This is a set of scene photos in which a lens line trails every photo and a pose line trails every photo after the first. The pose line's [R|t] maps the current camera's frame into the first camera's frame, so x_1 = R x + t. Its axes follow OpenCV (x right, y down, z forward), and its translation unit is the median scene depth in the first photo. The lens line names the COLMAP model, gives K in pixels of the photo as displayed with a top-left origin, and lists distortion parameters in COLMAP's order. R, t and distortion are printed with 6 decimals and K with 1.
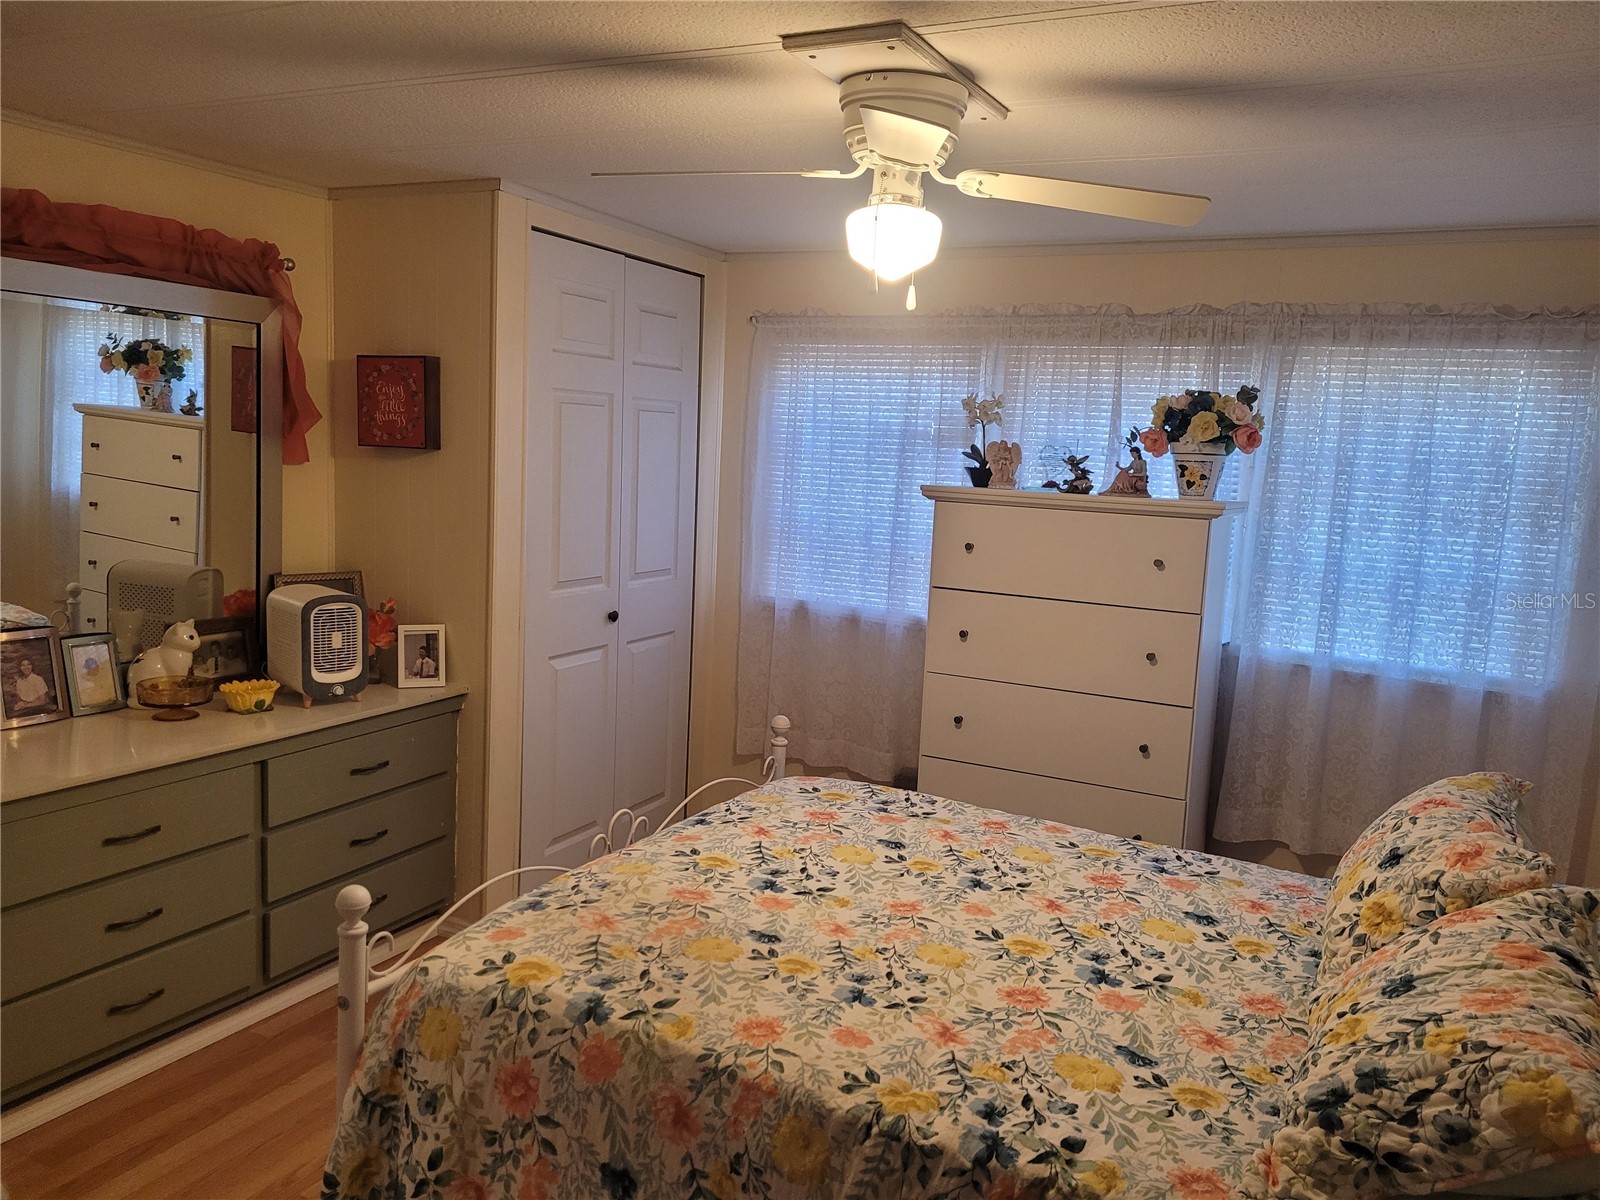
lens RADIAL K [[1198.8, 0, 805.7], [0, 1198.8, 598.9], [0, 0, 1]] dist [0.047863, -0.024229]
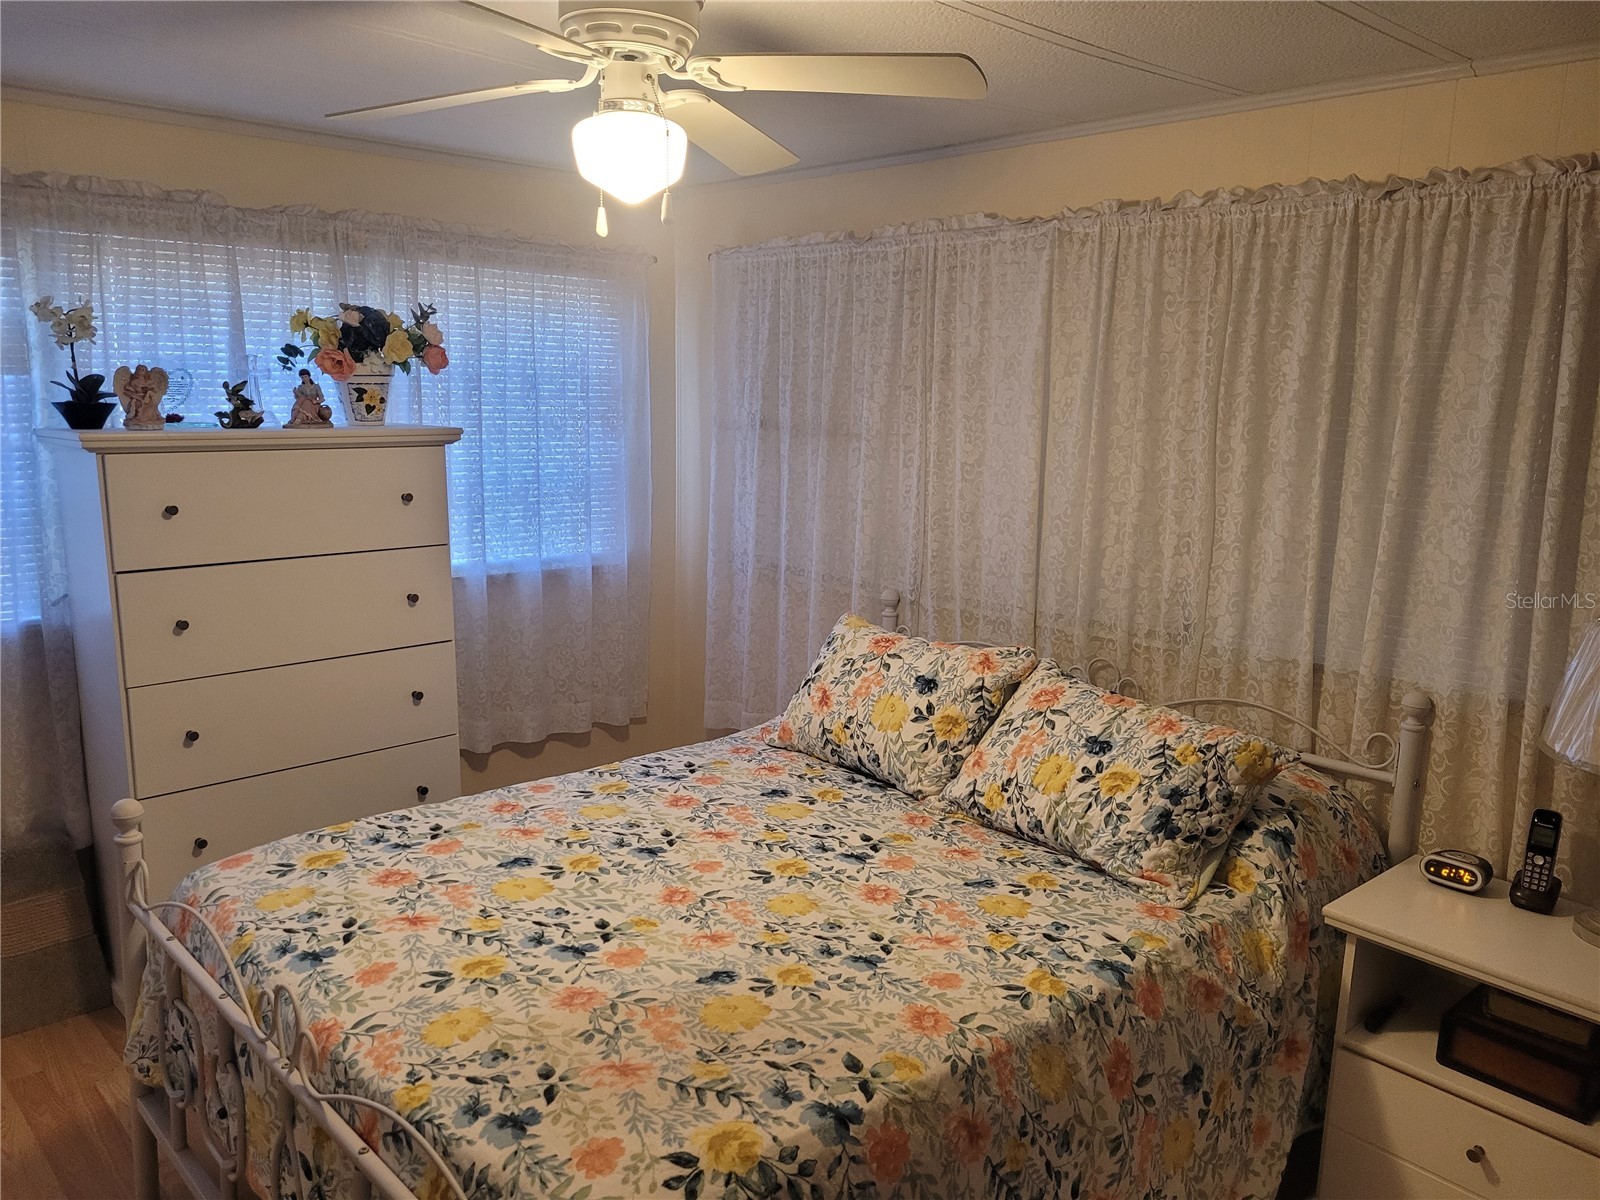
lens RADIAL K [[1198.8, 0, 802.8], [0, 1198.8, 600.1], [0, 0, 1]] dist [0.047863, -0.024229]
pose [[0.339338, -0.215150, 0.915729, -0.730574], [0.120667, 0.975405, 0.184456, -0.135245], [-0.932893, 0.047905, 0.356953, 0.599479]]
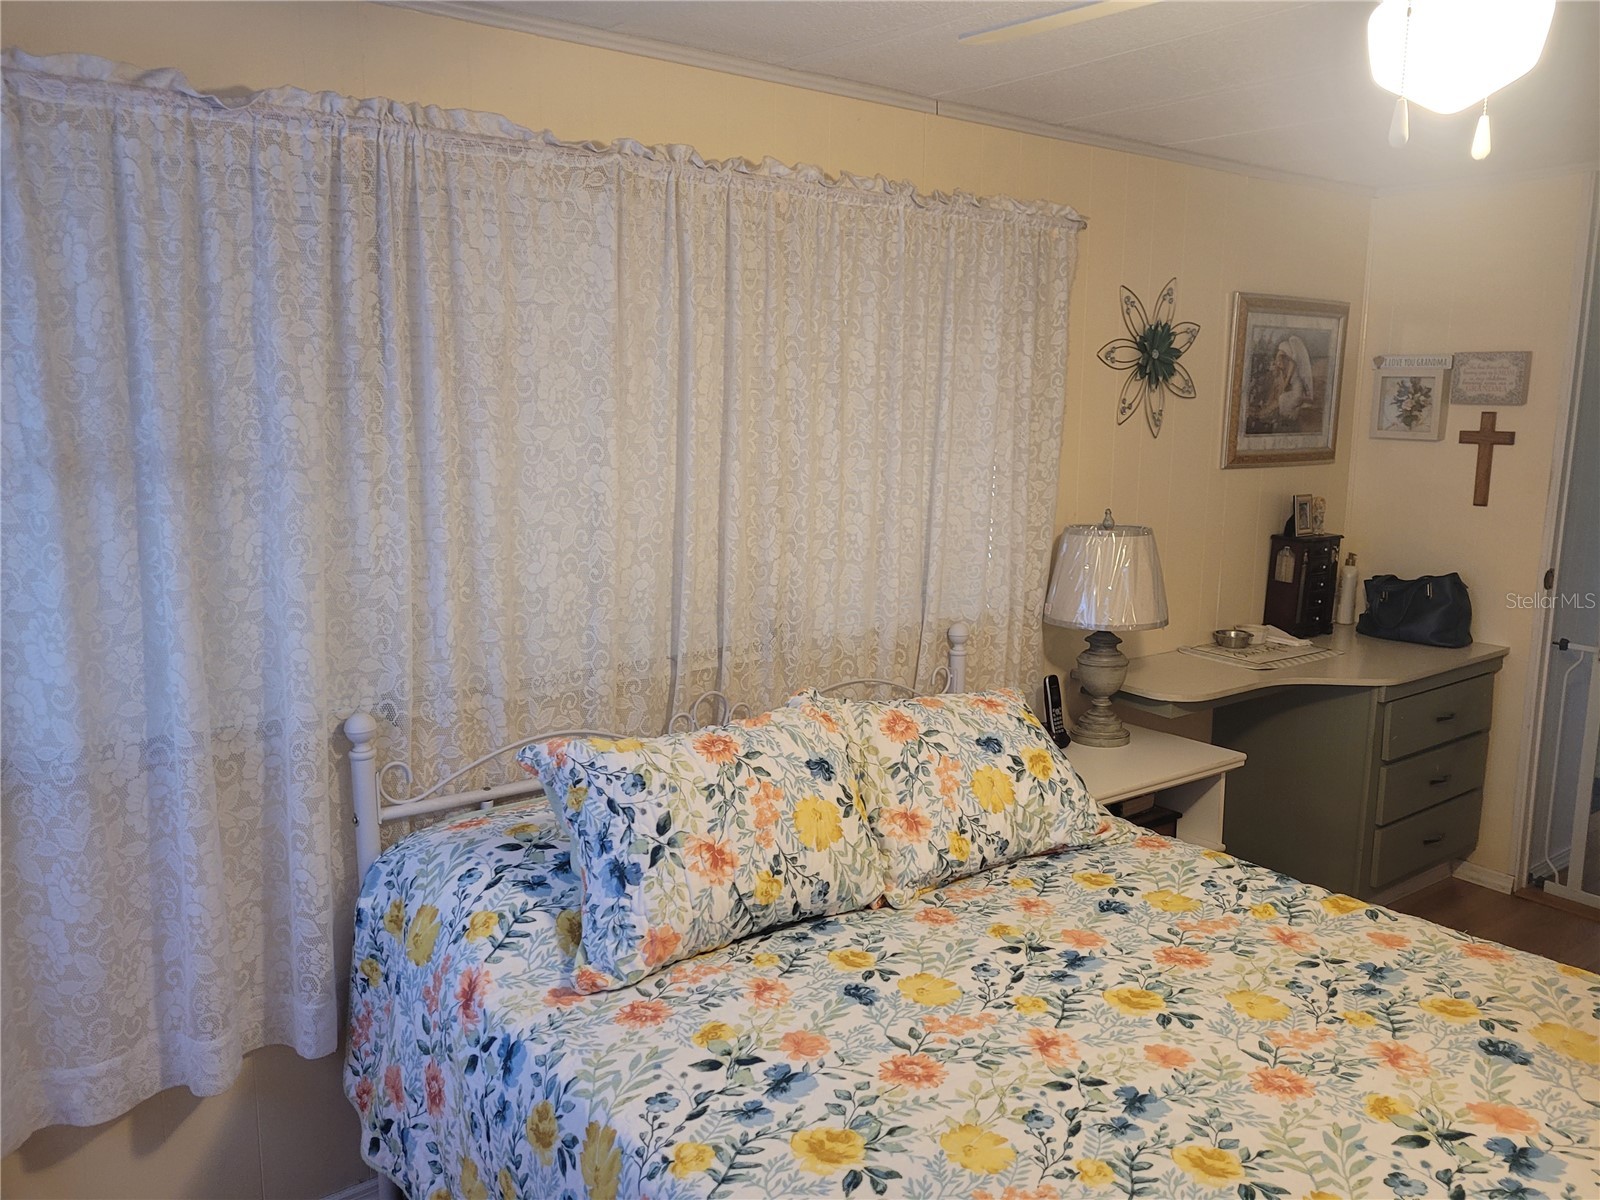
lens RADIAL K [[1198.8, 0, 813.5], [0, 1198.8, 596.7], [0, 0, 1]] dist [0.047863, -0.024229]
pose [[-0.900534, -0.133812, 0.413683, 0.077532], [0.001355, 0.950593, 0.310436, -0.229315], [-0.434784, 0.280119, -0.855860, 1.721760]]
